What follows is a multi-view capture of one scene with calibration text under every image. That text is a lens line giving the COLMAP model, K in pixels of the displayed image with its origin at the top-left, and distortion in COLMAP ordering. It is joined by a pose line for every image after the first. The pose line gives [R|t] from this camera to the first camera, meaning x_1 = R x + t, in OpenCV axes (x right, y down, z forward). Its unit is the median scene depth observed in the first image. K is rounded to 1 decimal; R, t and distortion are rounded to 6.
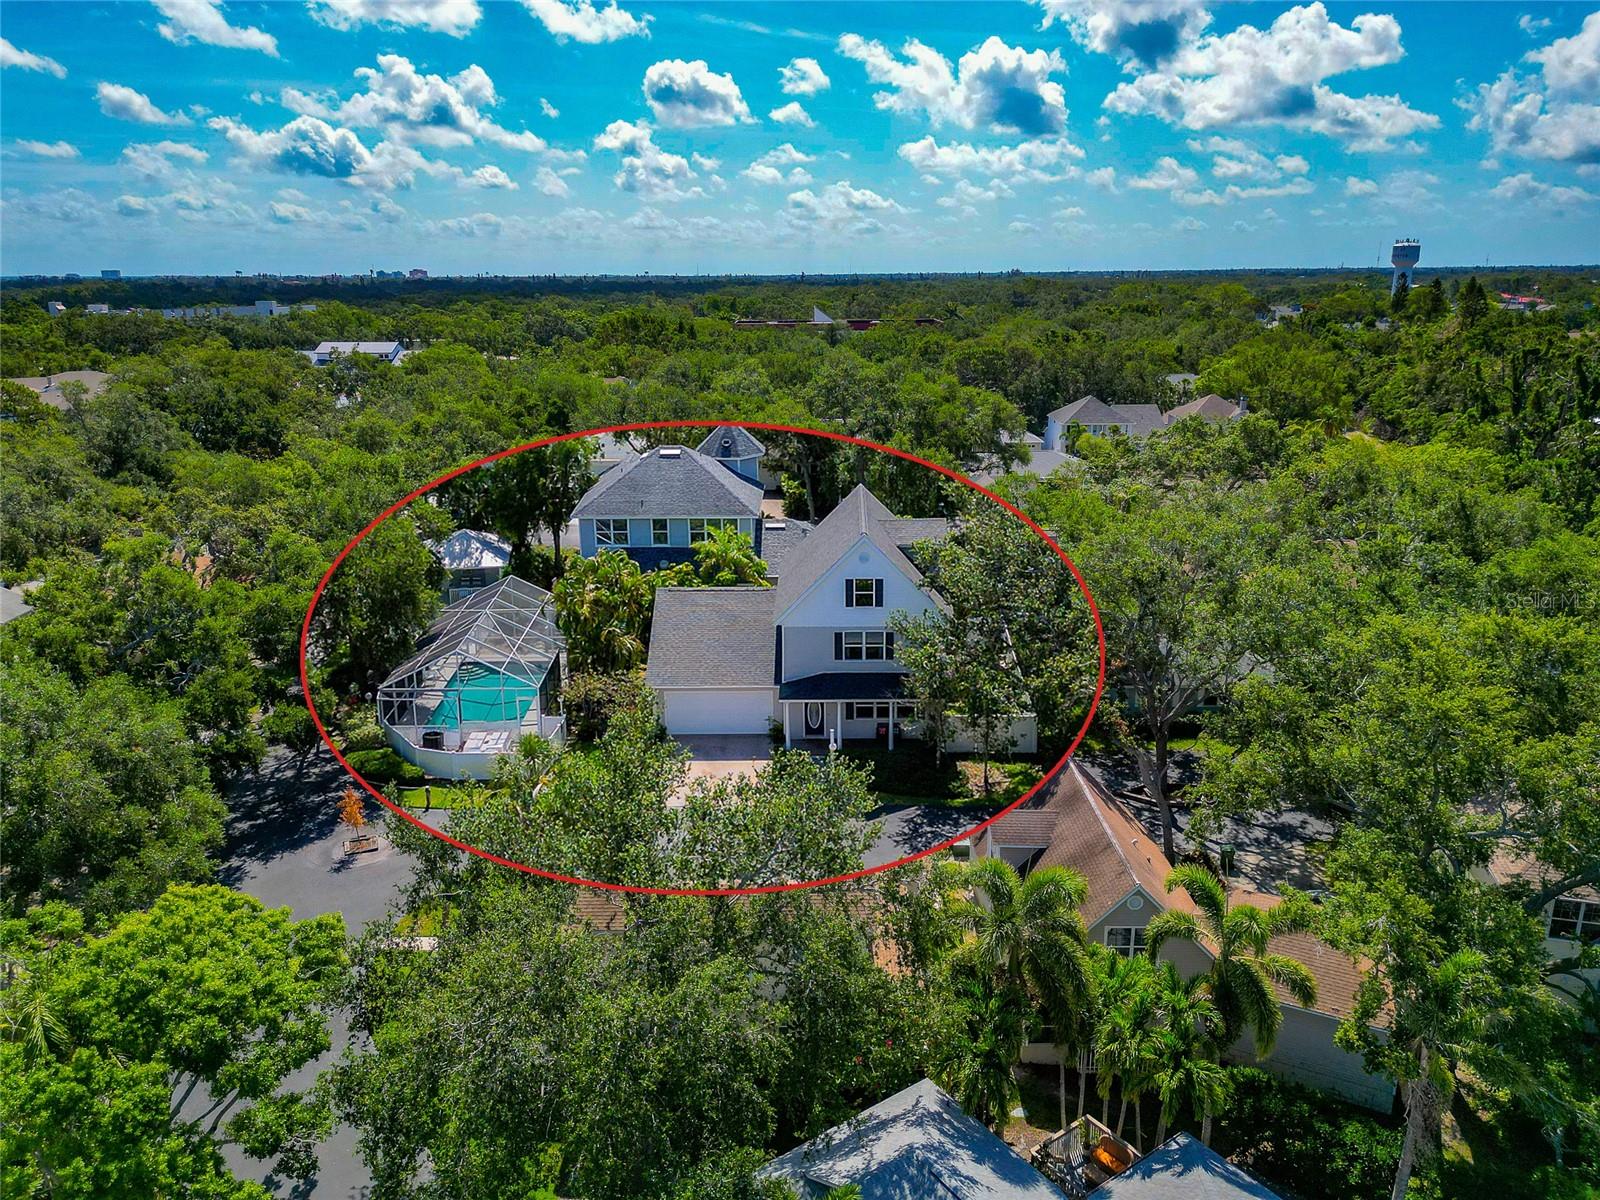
lens RADIAL K [[1418.0, 0, 800.0], [0, 1418.0, 600.0], [0, 0, 1]] dist [0.110481, -0.178027]
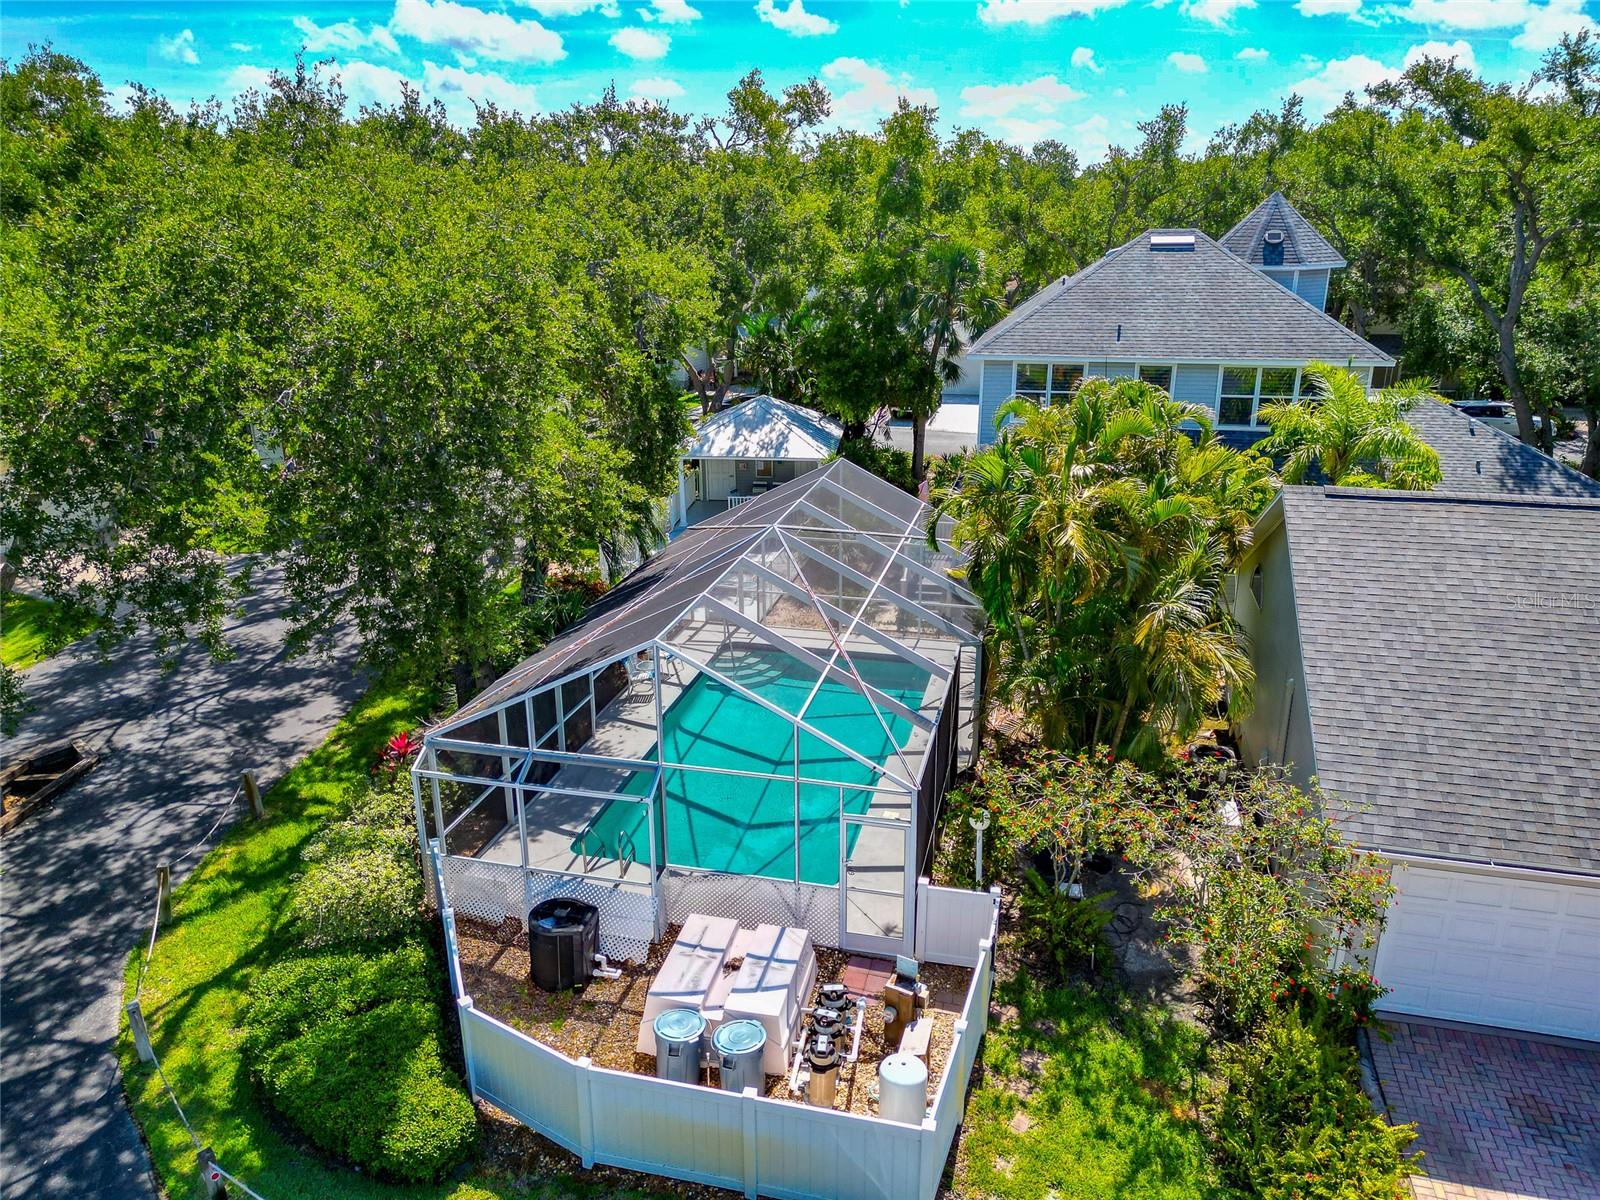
lens RADIAL K [[1112.2, 0, 796.3], [0, 1112.2, 598.4], [0, 0, 1]] dist [0.071903, -0.068079]
pose [[0.971753, 0.076386, -0.223298, -0.160400], [-0.067572, 0.996613, 0.046858, 0.013317], [0.226122, -0.030445, 0.973623, 0.776545]]
